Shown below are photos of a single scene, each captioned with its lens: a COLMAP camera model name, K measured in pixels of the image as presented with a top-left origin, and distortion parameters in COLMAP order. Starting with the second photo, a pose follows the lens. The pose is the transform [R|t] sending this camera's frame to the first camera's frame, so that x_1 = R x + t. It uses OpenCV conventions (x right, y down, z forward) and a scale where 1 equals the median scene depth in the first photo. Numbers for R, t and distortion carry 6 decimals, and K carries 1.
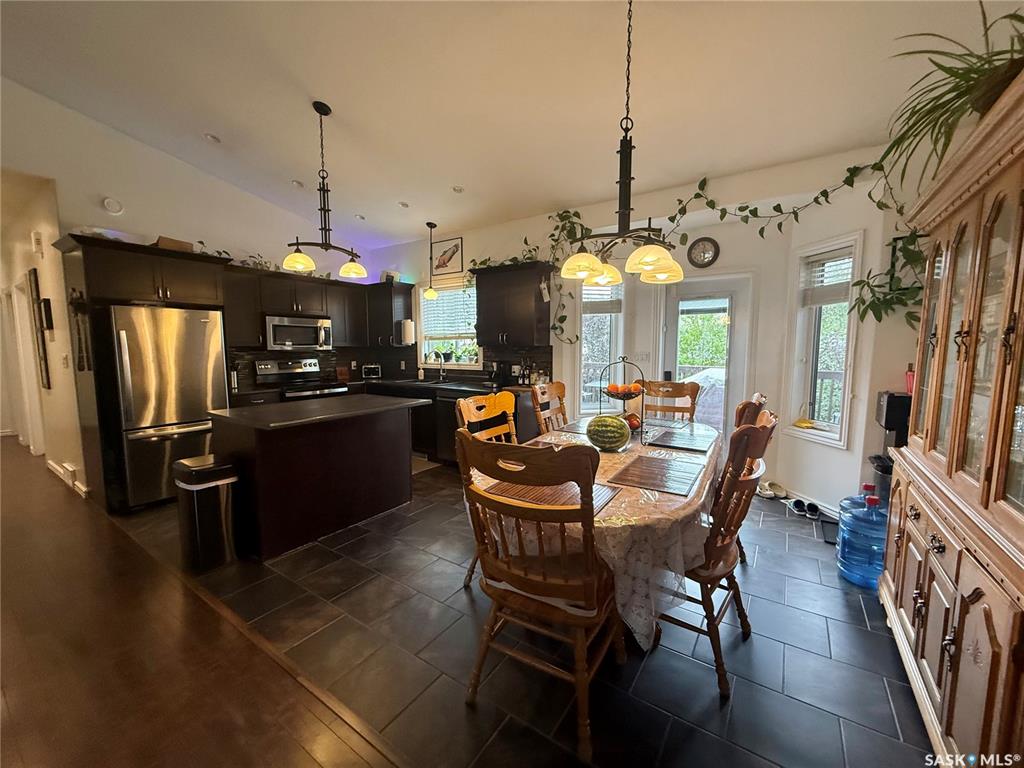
lens RADIAL K [[411.1, 0, 512.0], [0, 411.1, 384.0], [0, 0, 1]] dist [-0.000460, -0.000381]
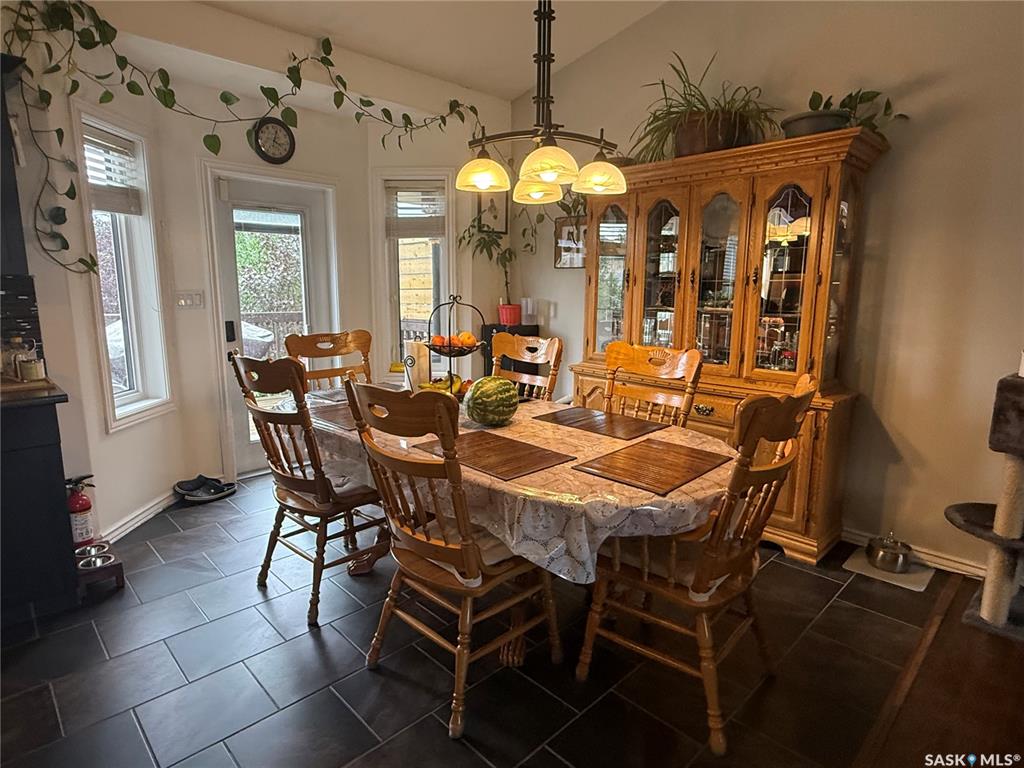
lens RADIAL K [[561.6, 0, 512.0], [0, 561.6, 384.0], [0, 0, 1]] dist [0.005167, 0.001431]
pose [[0.193330, -0.170424, 0.966219, -0.327458], [0.084731, 0.984019, 0.156610, -0.029313], [-0.977468, 0.051591, 0.204680, 0.346331]]
